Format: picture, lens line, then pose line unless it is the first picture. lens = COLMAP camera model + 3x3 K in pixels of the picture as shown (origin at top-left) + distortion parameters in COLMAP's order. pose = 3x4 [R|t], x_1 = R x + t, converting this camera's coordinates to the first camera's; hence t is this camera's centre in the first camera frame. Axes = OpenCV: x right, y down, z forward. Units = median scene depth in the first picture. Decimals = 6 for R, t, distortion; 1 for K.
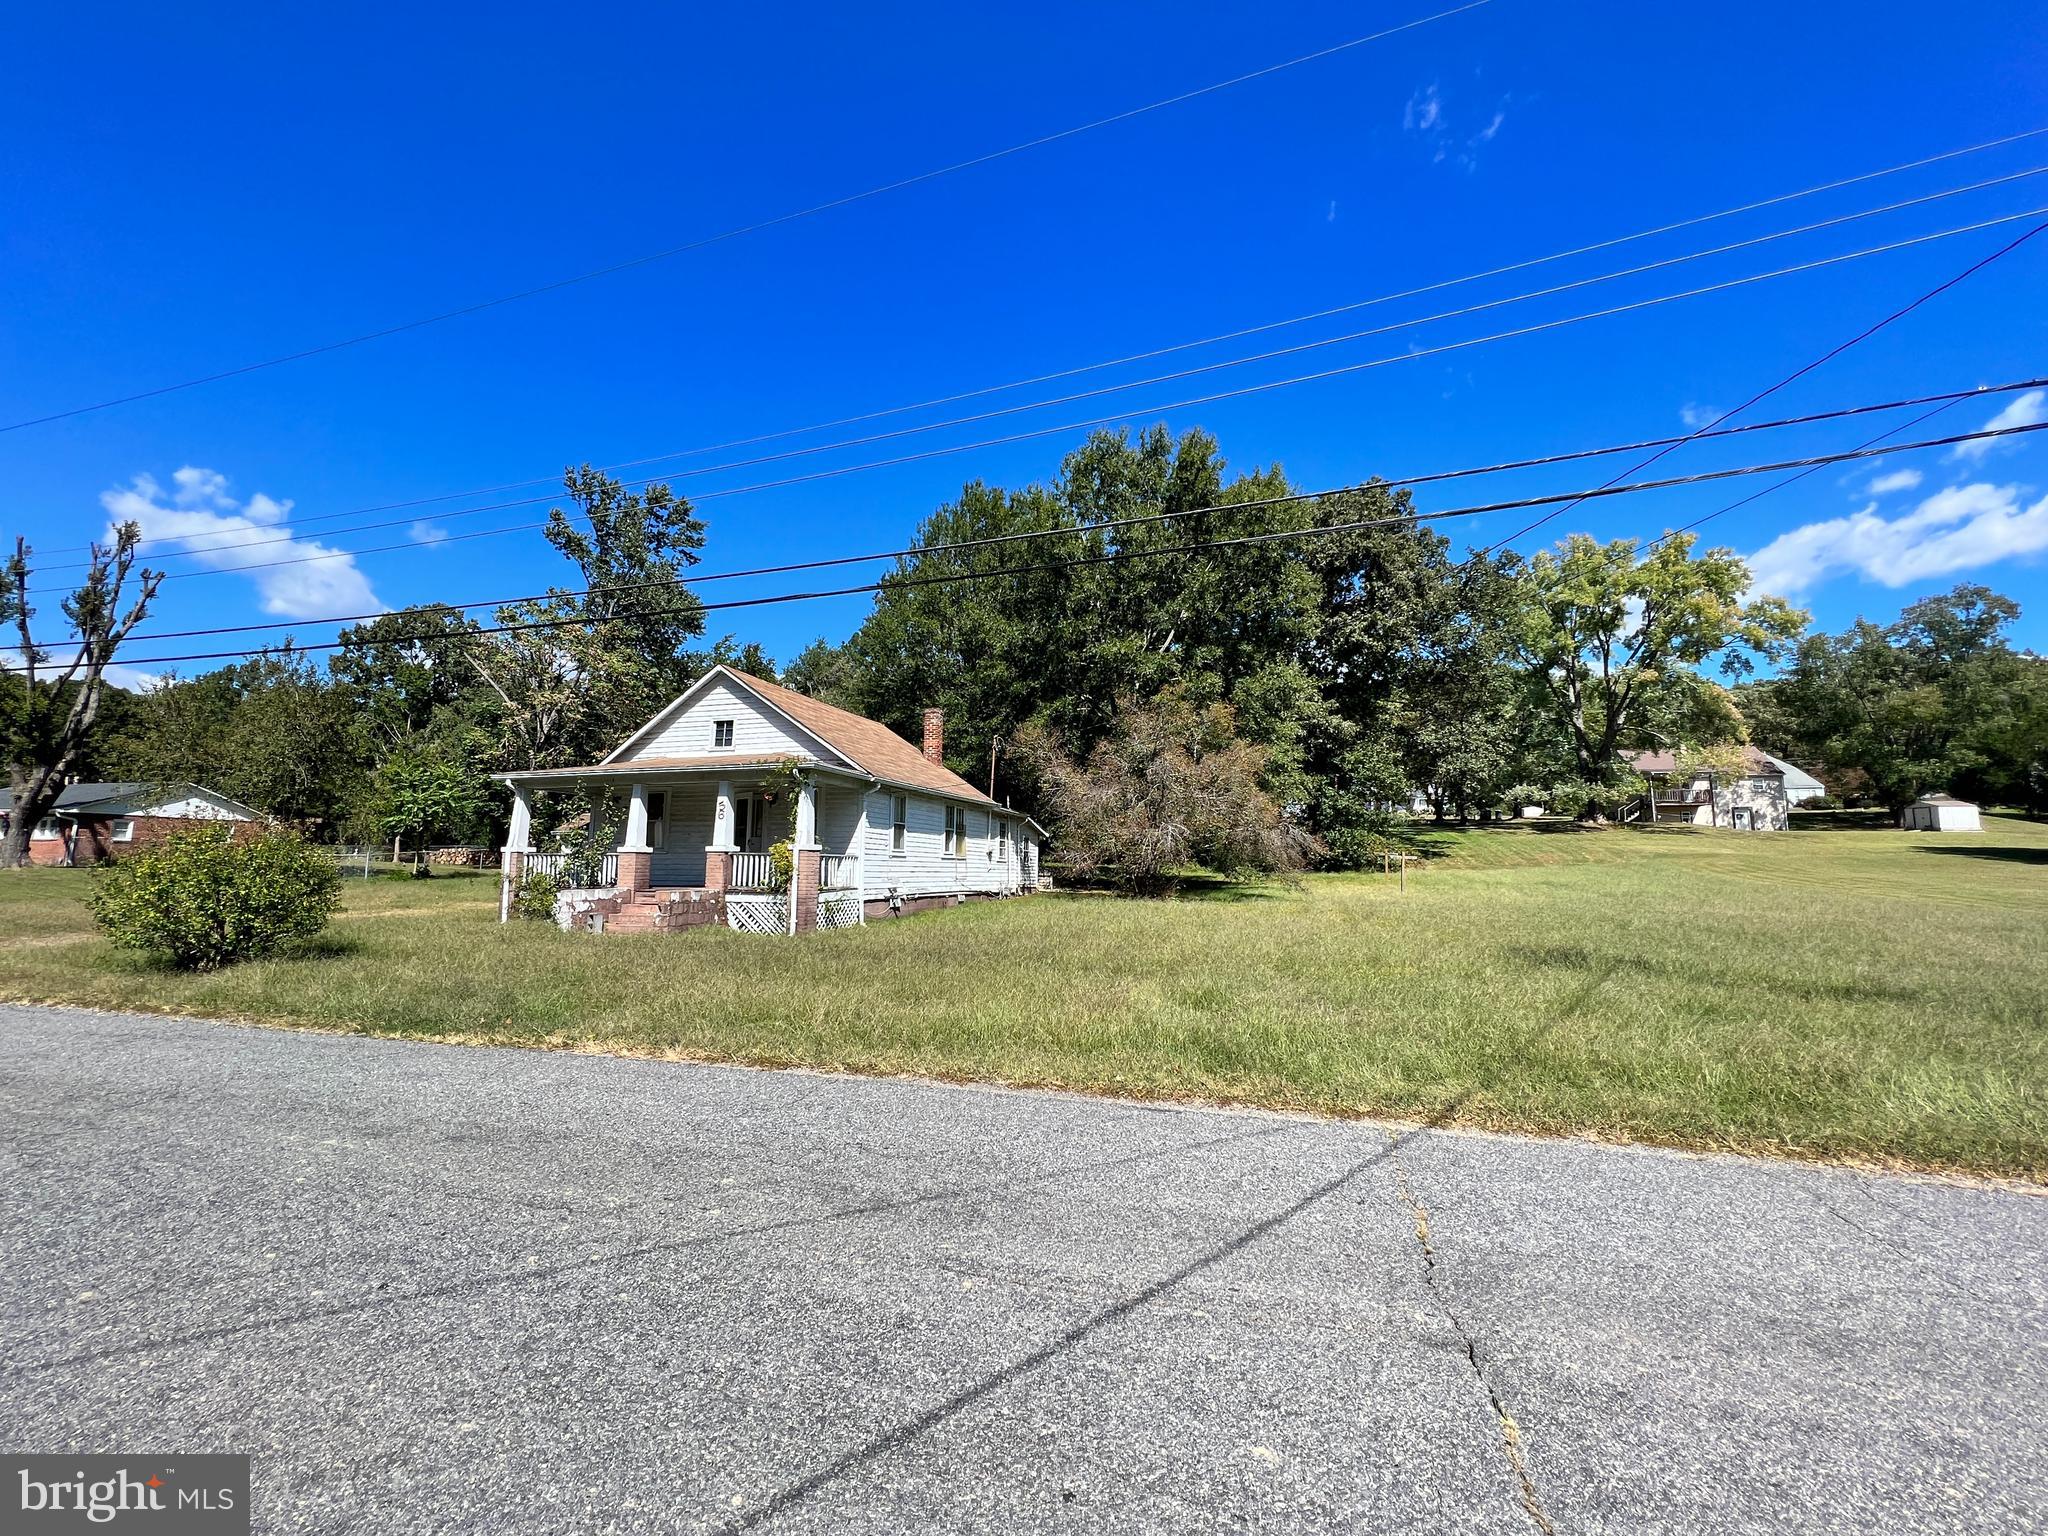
lens RADIAL K [[816.8, 0, 1028.1], [0, 816.8, 782.1], [0, 0, 1]] dist [0.008957, -0.000012]
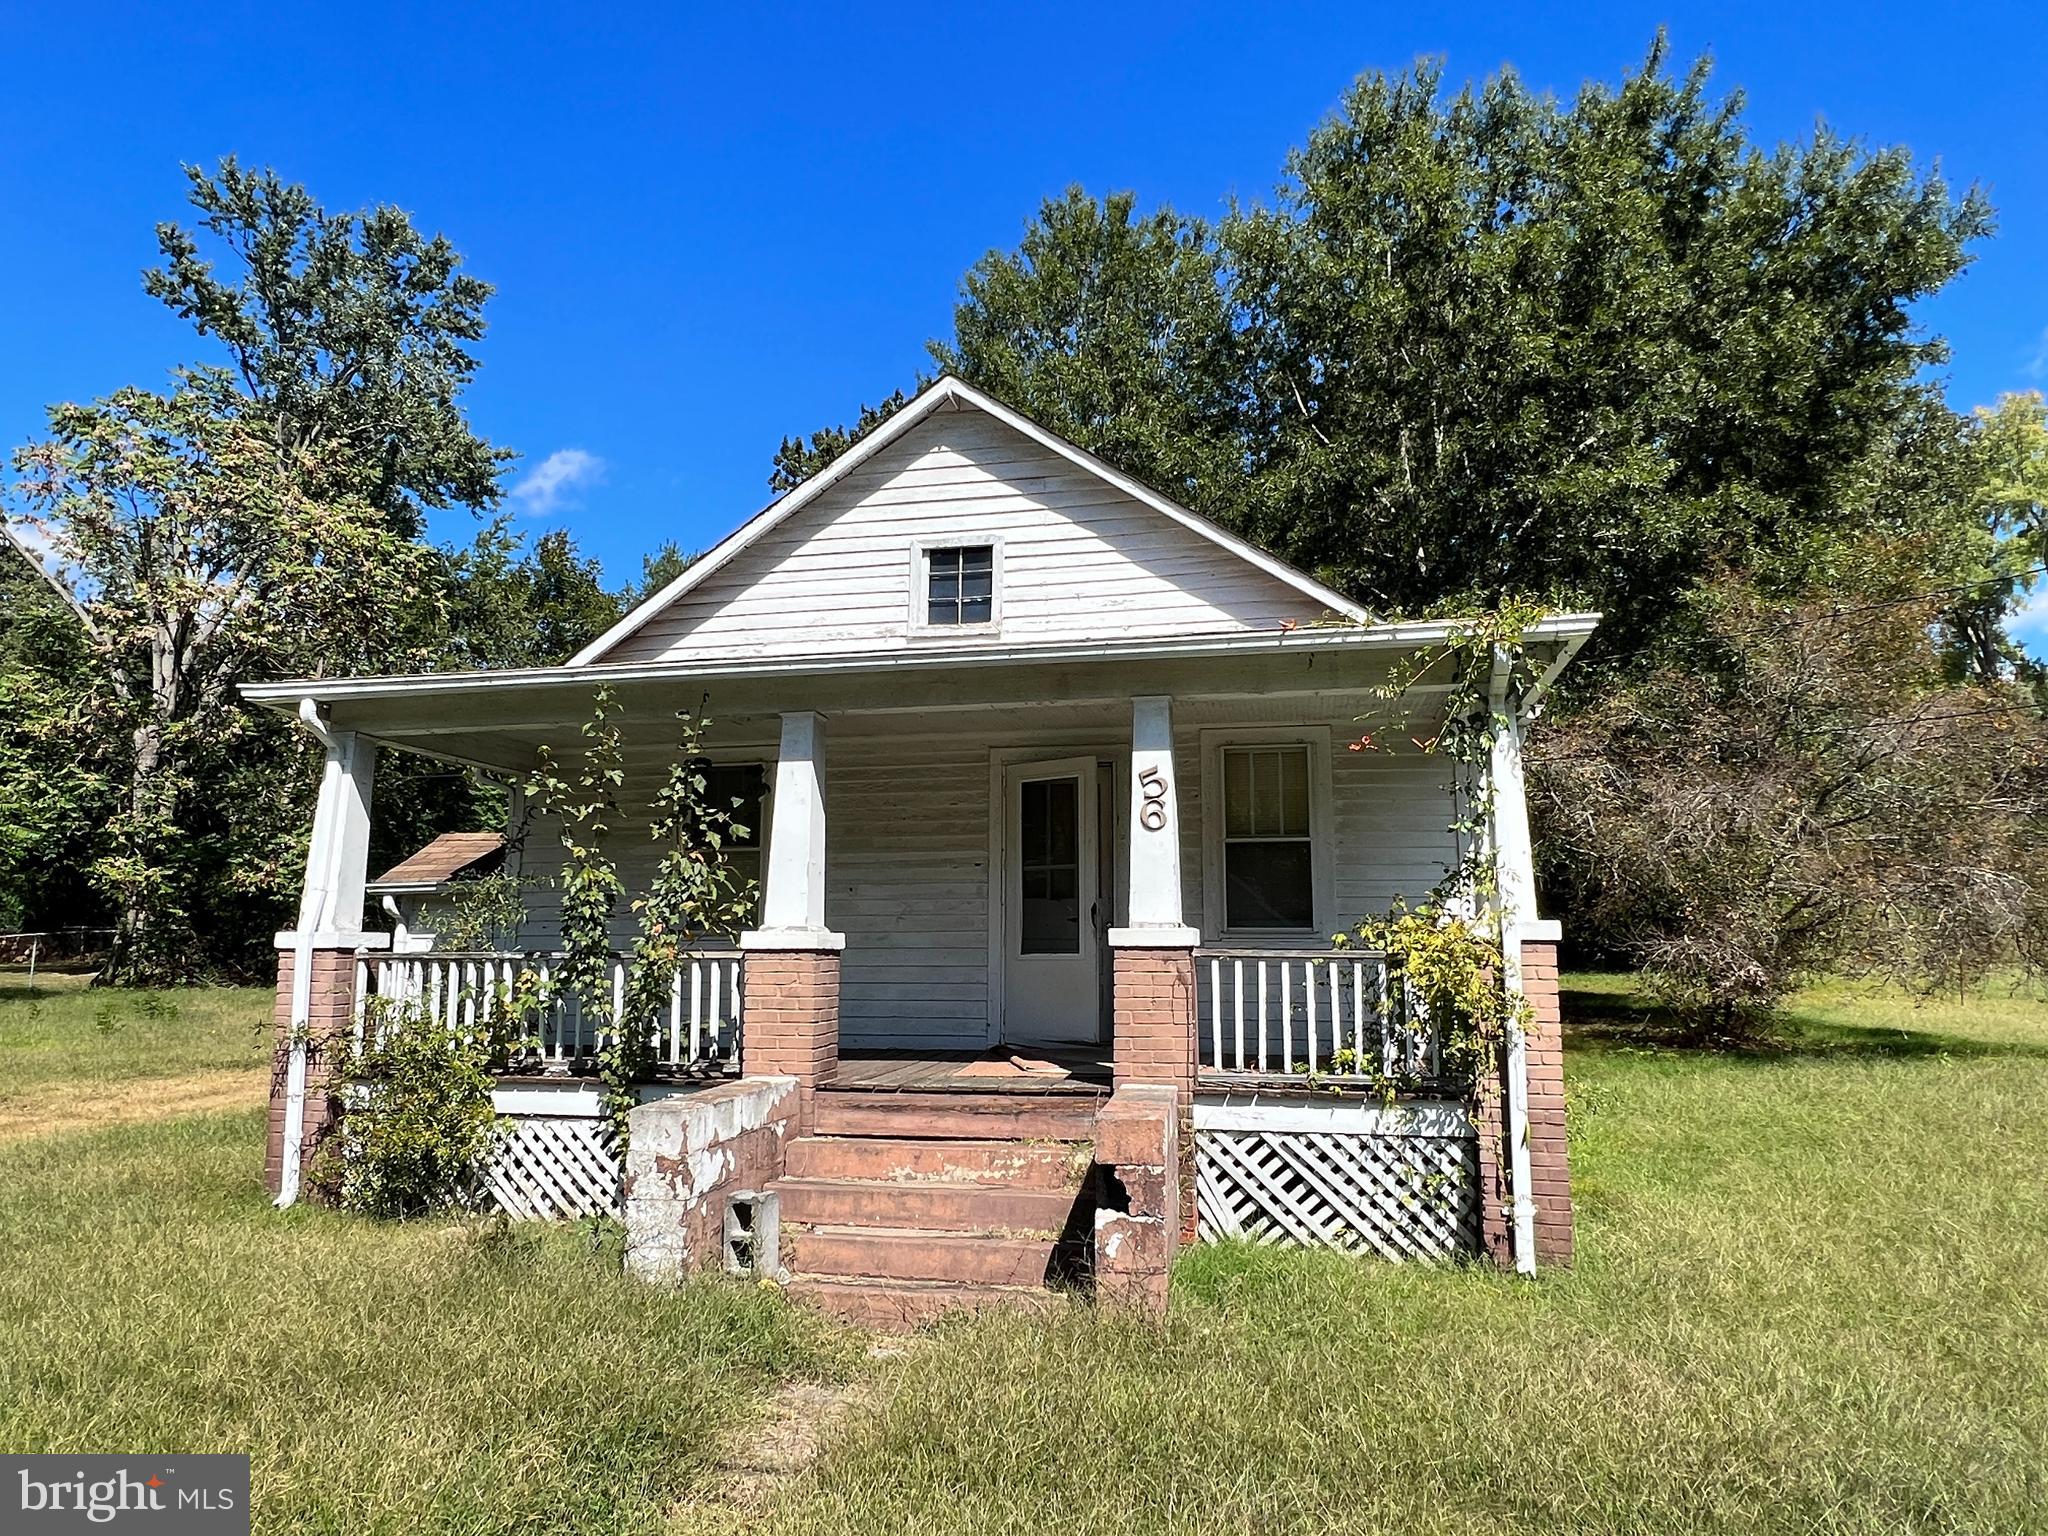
lens RADIAL K [[1315.7, 0, 1025.6], [0, 1315.7, 761.5], [0, 0, 1]] dist [0.008635, 0.001094]
pose [[0.994539, 0.009962, 0.103889, -0.418808], [-0.004947, 0.998815, -0.048414, 0.039033], [-0.104248, 0.047636, 0.993410, 0.495607]]
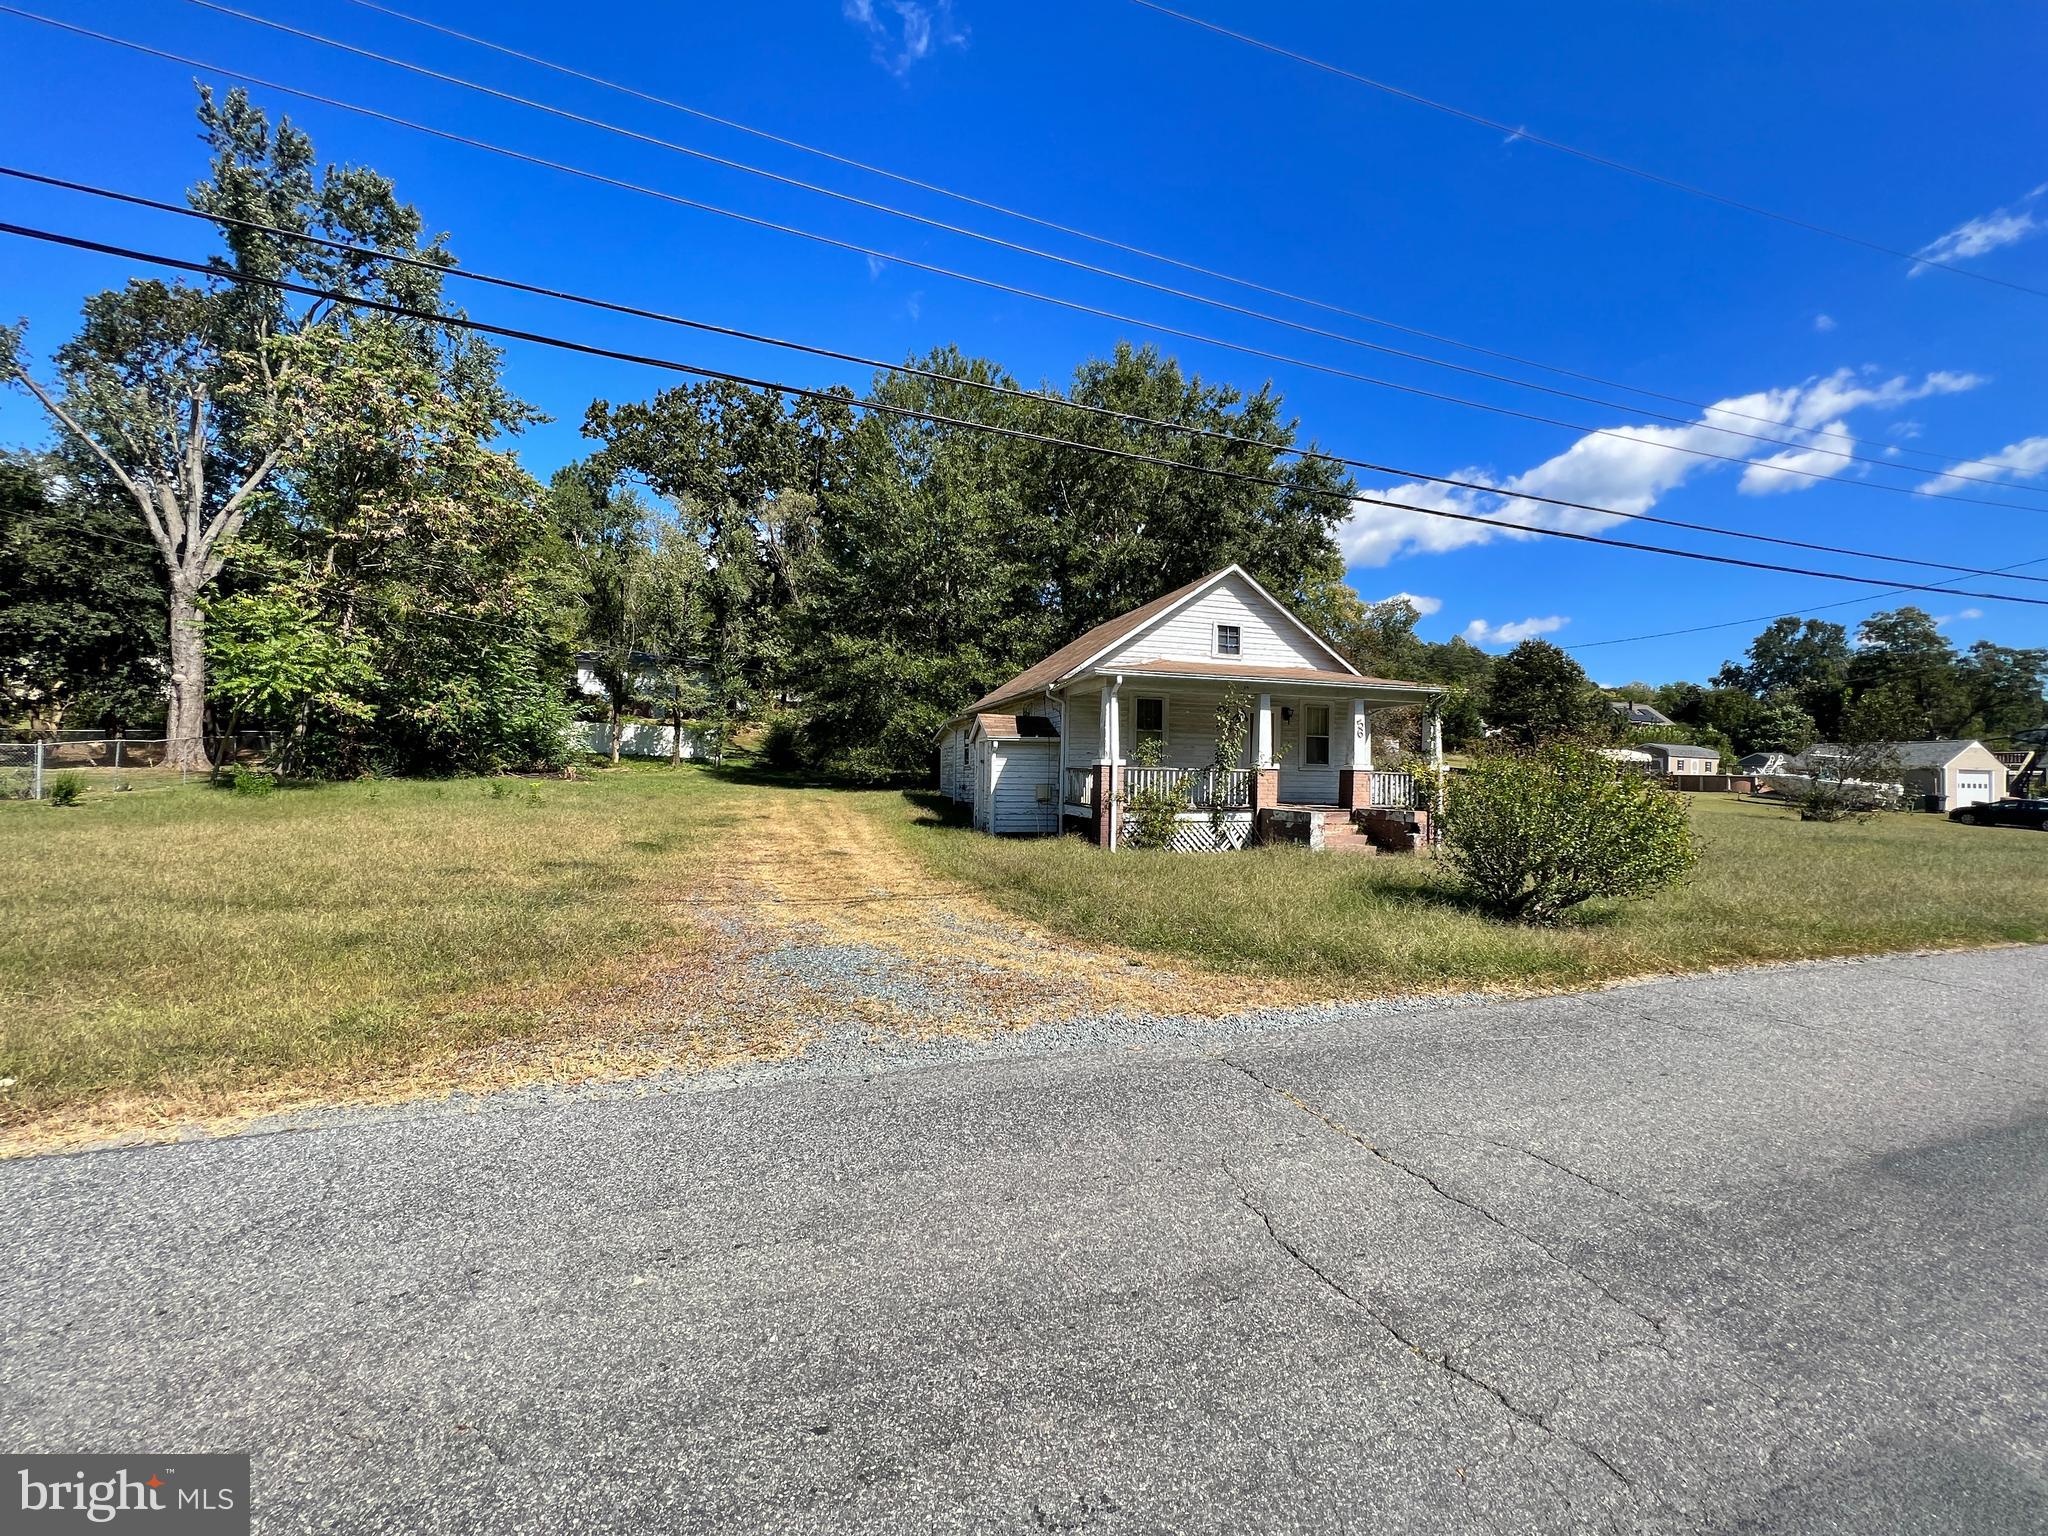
lens RADIAL K [[816.8, 0, 1022.1], [0, 816.8, 771.1], [0, 0, 1]] dist [0.008957, -0.000012]
pose [[0.814102, 0.007585, 0.580672, -1.151565], [-0.072344, 0.993450, 0.088450, 0.024403], [-0.576198, -0.114015, 0.809319, 0.385816]]
